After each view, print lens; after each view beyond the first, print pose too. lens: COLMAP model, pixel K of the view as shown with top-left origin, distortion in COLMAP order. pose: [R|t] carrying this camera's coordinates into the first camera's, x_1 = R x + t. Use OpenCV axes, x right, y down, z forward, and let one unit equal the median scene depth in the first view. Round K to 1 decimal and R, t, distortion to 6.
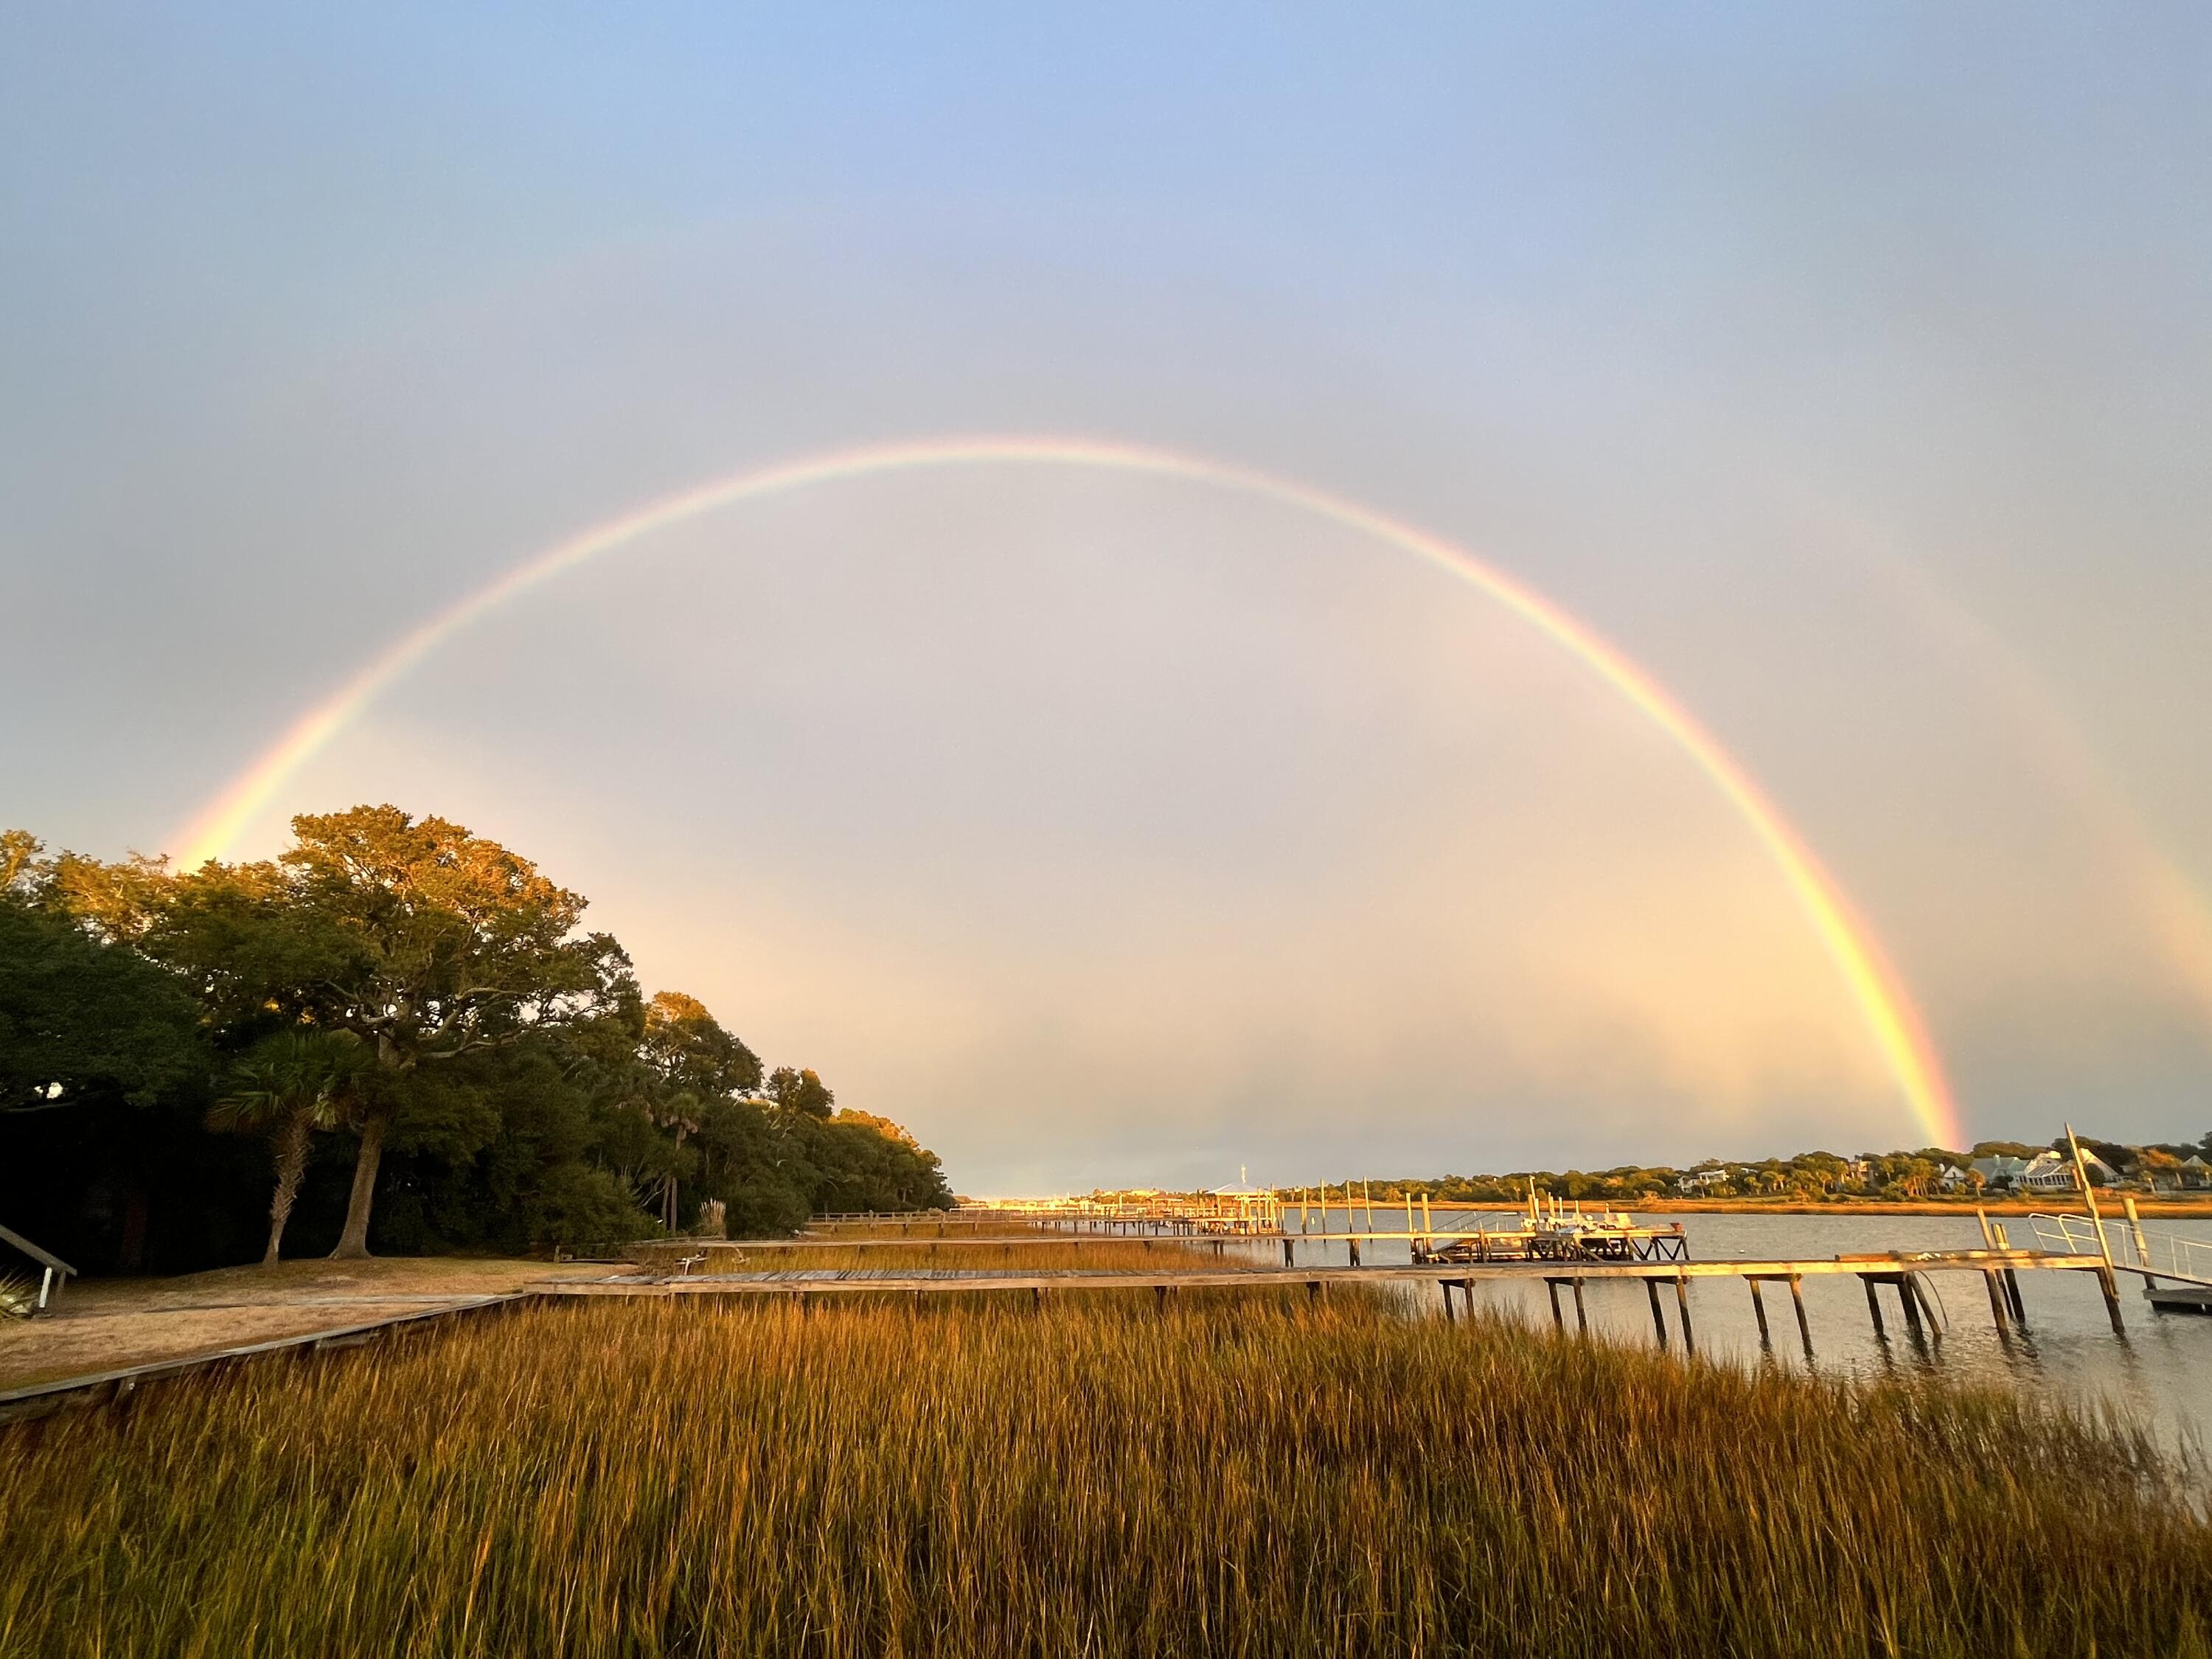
lens RADIAL K [[1012.7, 0, 1106.0], [0, 1012.7, 829.5], [0, 0, 1]] dist [-0.000331, -0.000198]
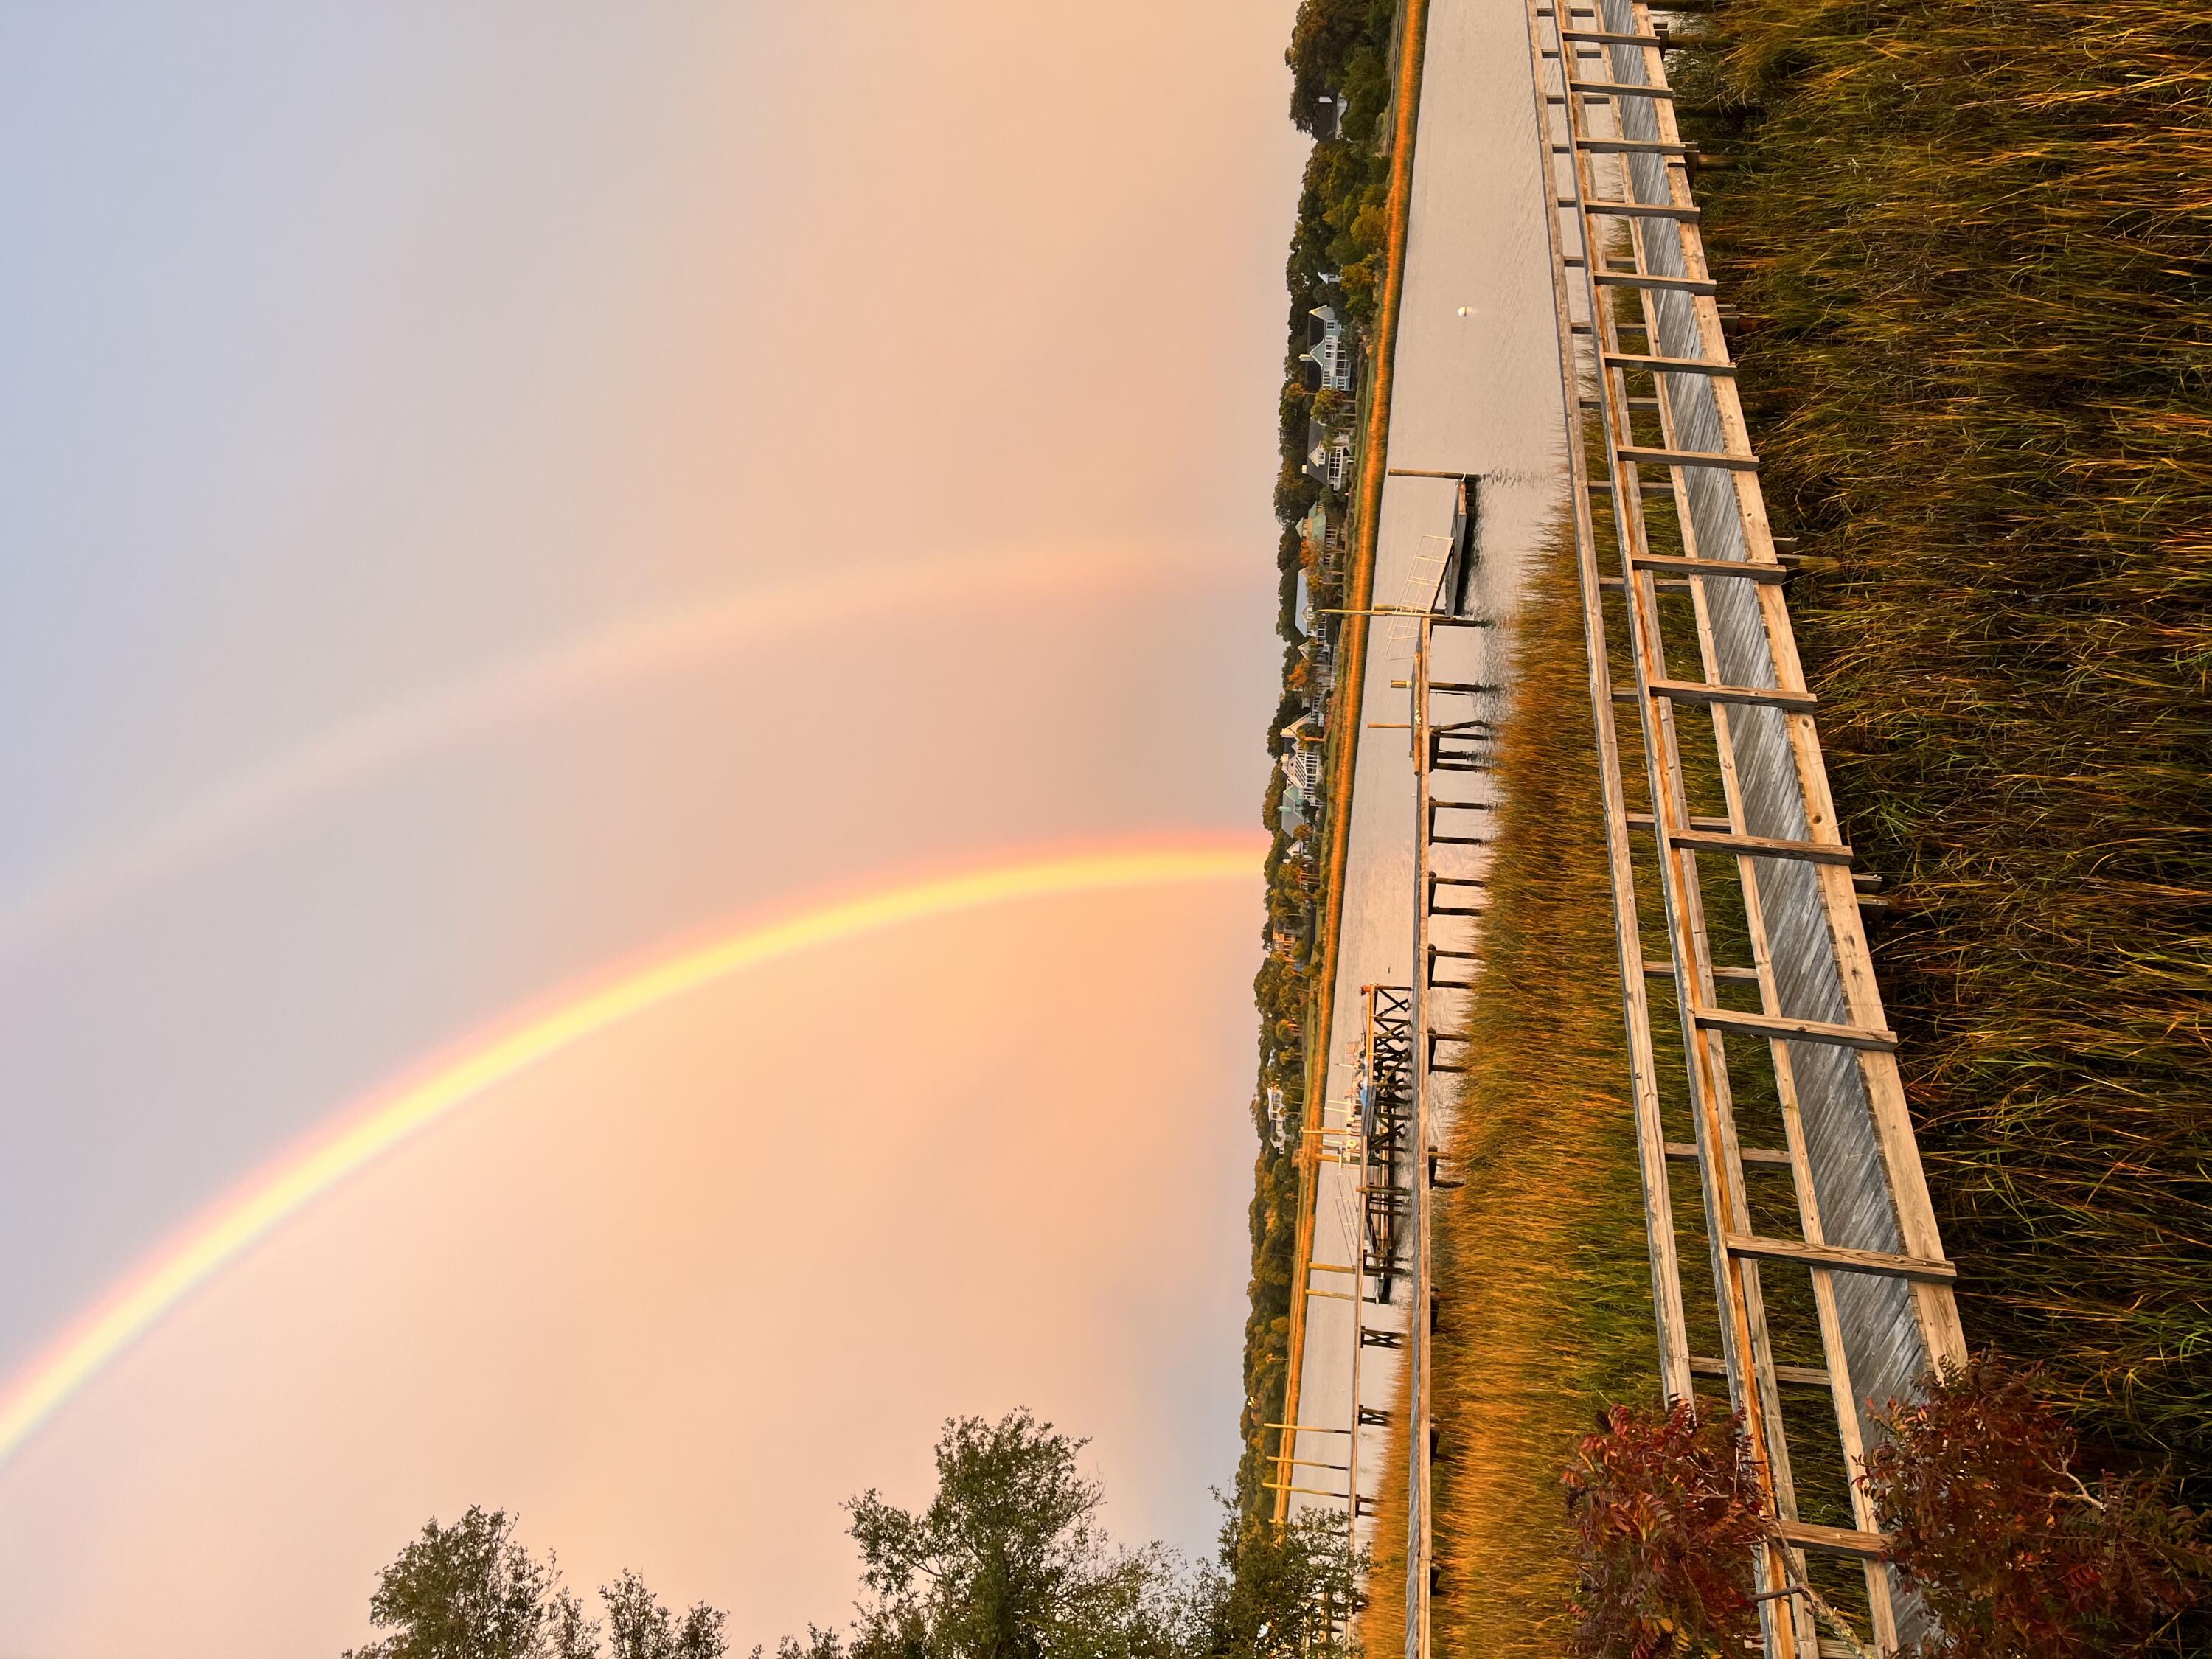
lens RADIAL K [[1705.8, 0, 1106.0], [0, 1705.8, 829.5], [0, 0, 1]] dist [0.006632, -0.080612]
pose [[0.141109, -0.753353, 0.642298, -0.107026], [0.942464, 0.300838, 0.145800, -0.030014], [-0.303067, 0.584769, 0.752459, -0.054339]]
